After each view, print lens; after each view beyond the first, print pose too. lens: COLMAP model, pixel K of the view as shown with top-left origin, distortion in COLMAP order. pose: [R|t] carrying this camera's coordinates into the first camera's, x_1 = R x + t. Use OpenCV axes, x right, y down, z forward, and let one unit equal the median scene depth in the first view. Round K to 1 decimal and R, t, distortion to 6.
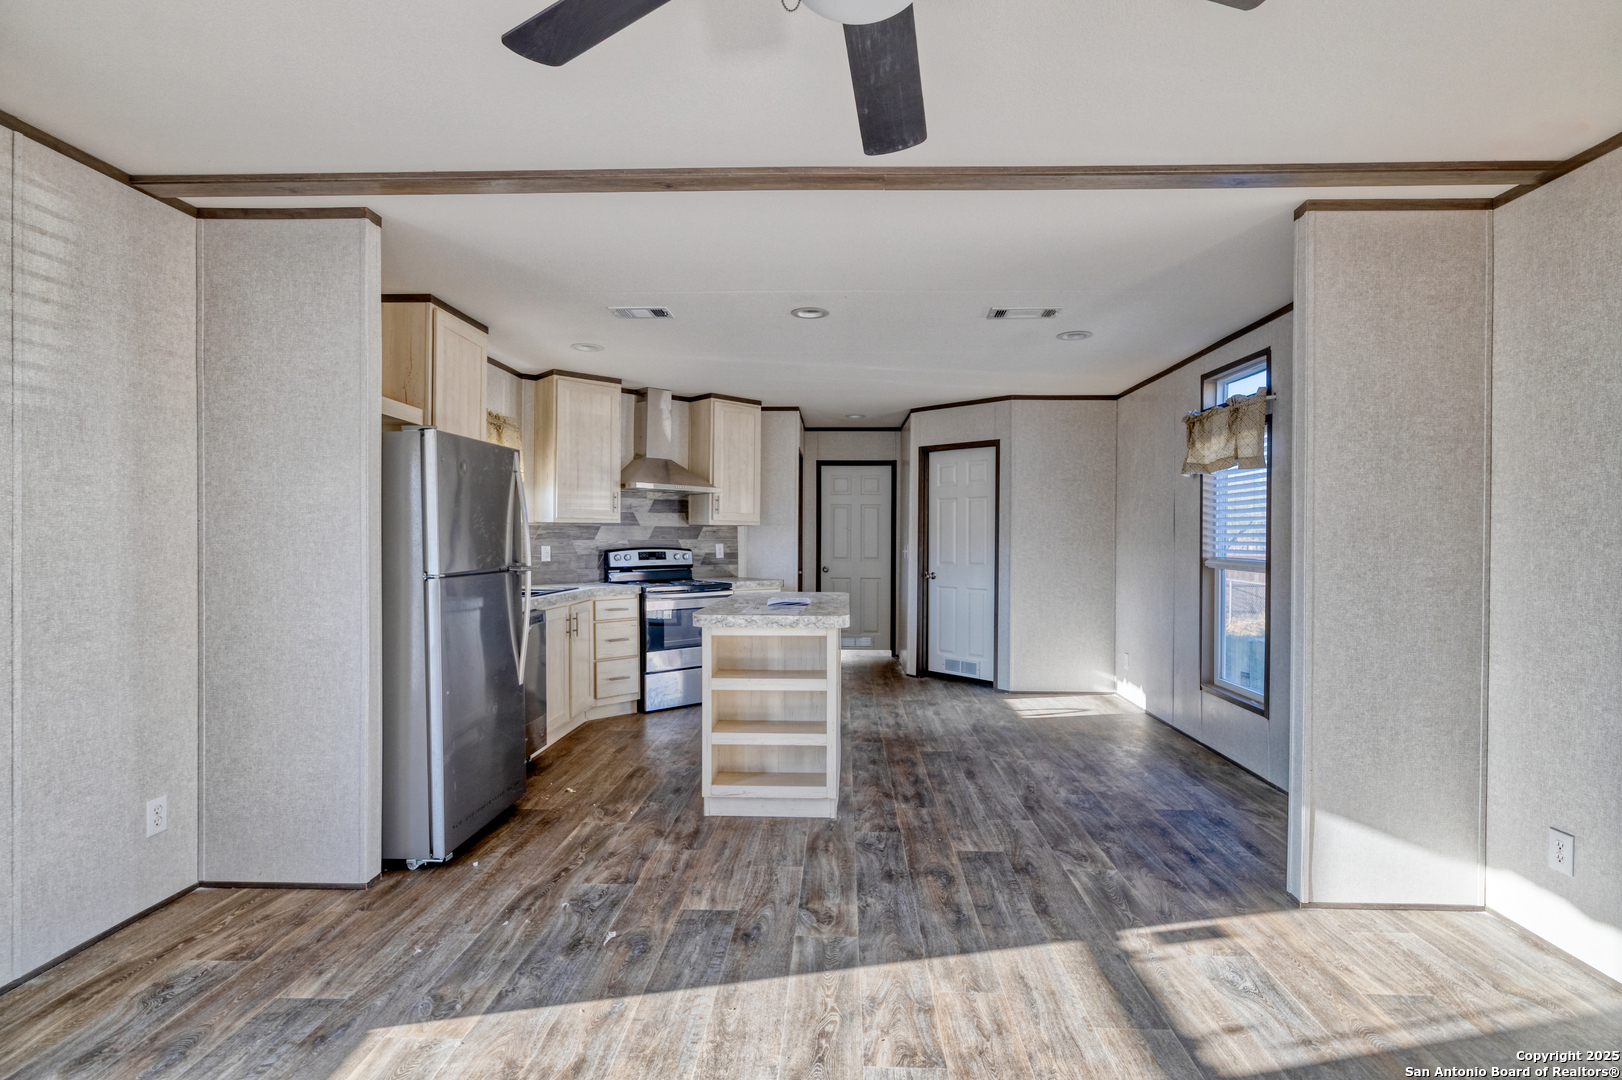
lens RADIAL K [[786.8, 0, 811.8], [0, 786.8, 549.3], [0, 0, 1]] dist [-0.005861, 0.001359]
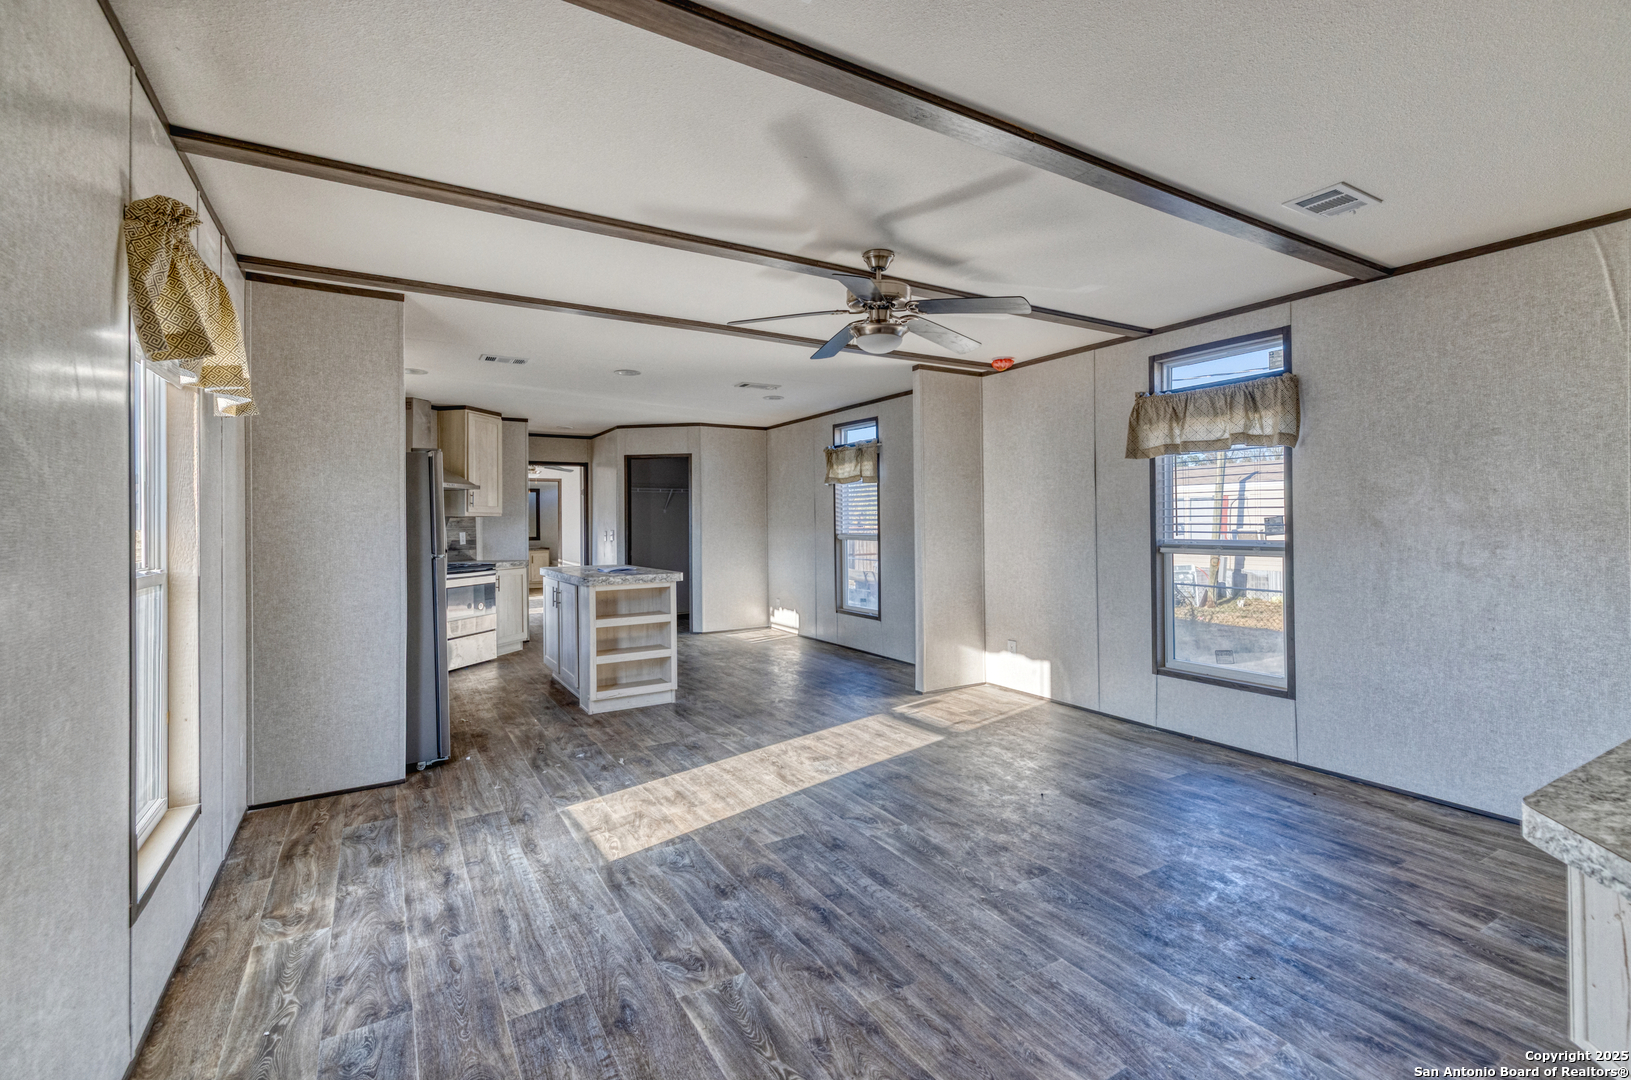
lens RADIAL K [[715.4, 0, 822.9], [0, 715.4, 525.4], [0, 0, 1]] dist [0.003350, 0.000127]
pose [[0.838554, -0.015996, 0.544584, -0.638027], [0.022998, 0.999717, -0.006048, 0.003731], [-0.544333, 0.017595, 0.838685, -0.475167]]
